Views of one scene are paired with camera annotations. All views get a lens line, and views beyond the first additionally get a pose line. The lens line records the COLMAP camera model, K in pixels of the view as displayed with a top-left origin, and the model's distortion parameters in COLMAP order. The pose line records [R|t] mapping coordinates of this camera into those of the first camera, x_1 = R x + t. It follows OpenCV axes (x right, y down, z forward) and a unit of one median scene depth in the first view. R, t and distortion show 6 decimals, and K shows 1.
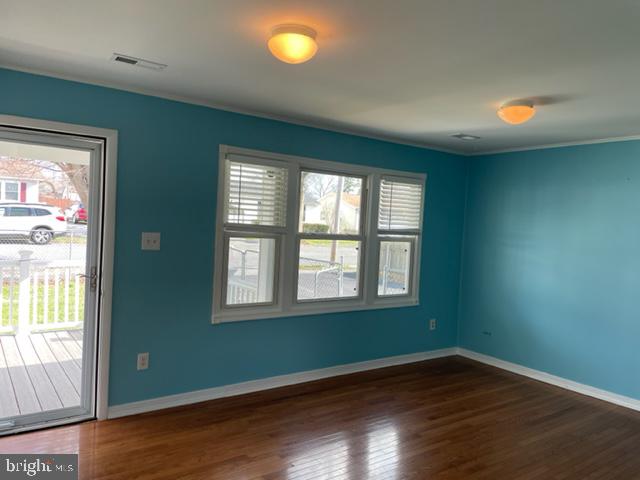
lens RADIAL K [[484.0, 0, 320.0], [0, 484.0, 240.0], [0, 0, 1]] dist [0.002251, 0.001071]
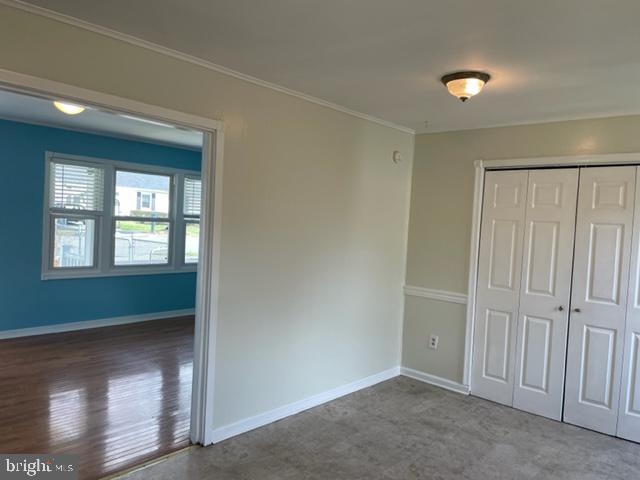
lens RADIAL K [[484.0, 0, 320.0], [0, 484.0, 240.0], [0, 0, 1]] dist [0.002251, 0.001071]
pose [[0.979237, -0.004857, 0.202659, 0.251346], [0.001593, 0.999866, 0.016265, 0.032926], [-0.202711, -0.015605, 0.979114, -0.470430]]
